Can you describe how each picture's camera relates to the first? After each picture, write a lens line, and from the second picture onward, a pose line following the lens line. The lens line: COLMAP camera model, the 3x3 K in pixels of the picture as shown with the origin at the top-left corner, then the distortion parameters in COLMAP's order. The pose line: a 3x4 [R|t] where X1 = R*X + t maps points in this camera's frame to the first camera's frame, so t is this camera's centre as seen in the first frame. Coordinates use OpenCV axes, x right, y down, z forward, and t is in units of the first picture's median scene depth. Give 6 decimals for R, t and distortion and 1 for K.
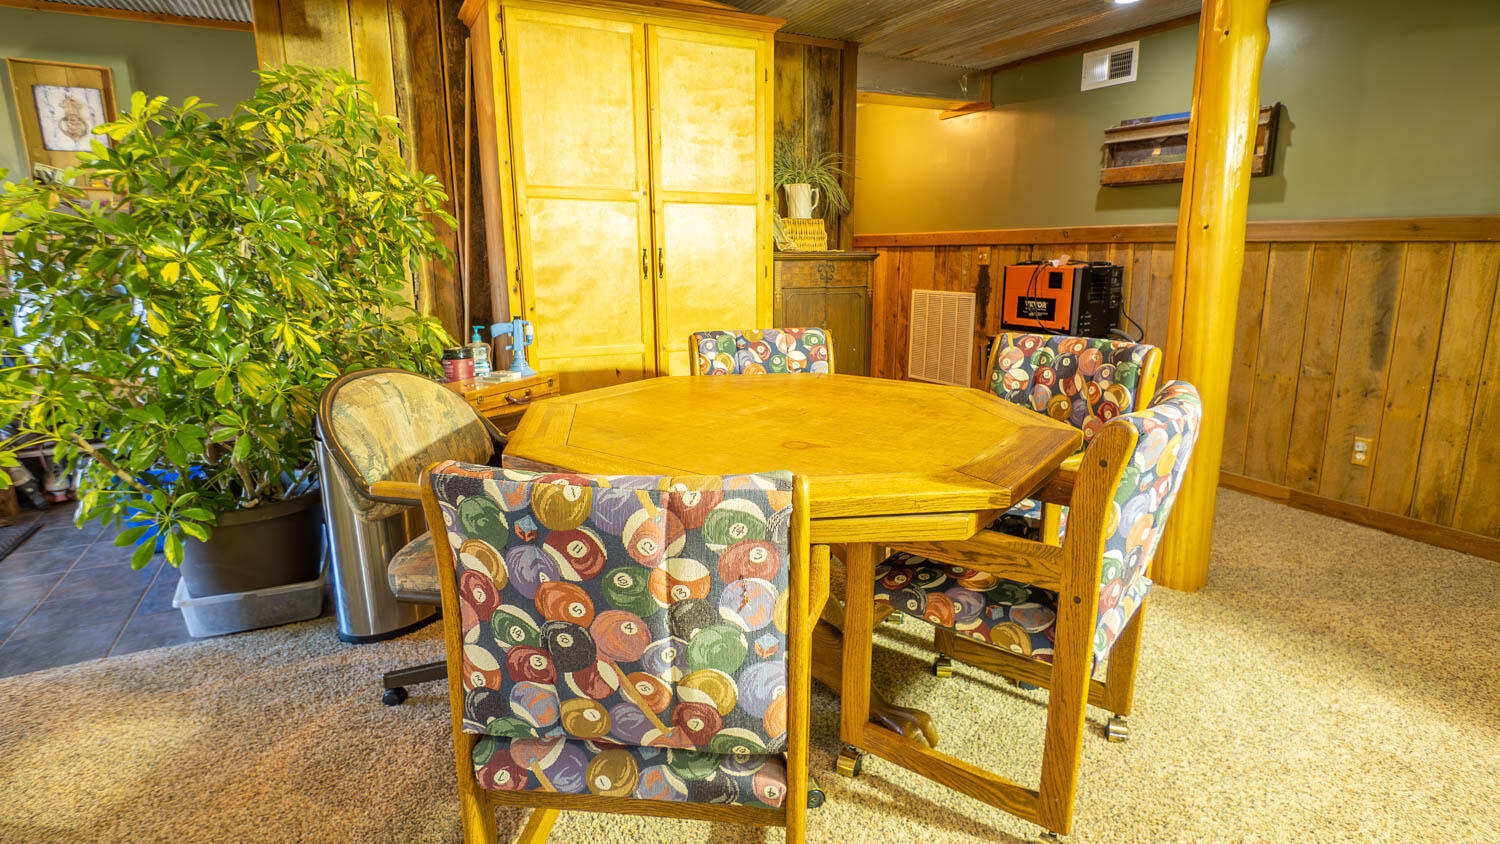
lens RADIAL K [[776.7, 0, 750.8], [0, 776.7, 432.8], [0, 0, 1]] dist [-0.001658, -0.010245]
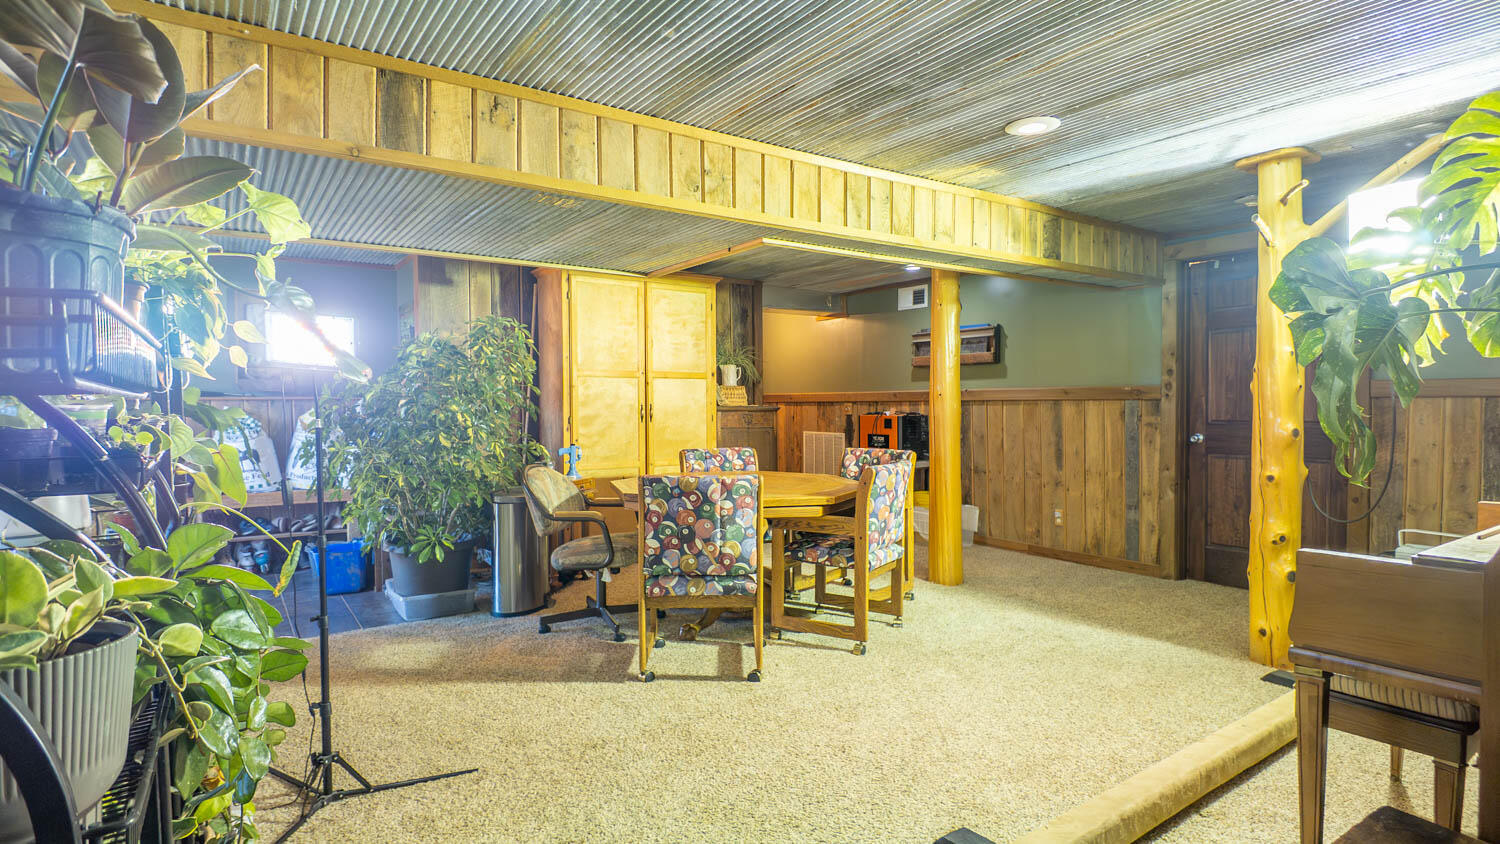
lens RADIAL K [[776.7, 0, 750.4], [0, 776.7, 414.4], [0, 0, 1]] dist [-0.001658, -0.010245]
pose [[0.992383, -0.002772, 0.123156, -0.117120], [0.029044, 0.976828, -0.212045, 0.153585], [-0.119715, 0.214007, 0.969469, -0.686715]]
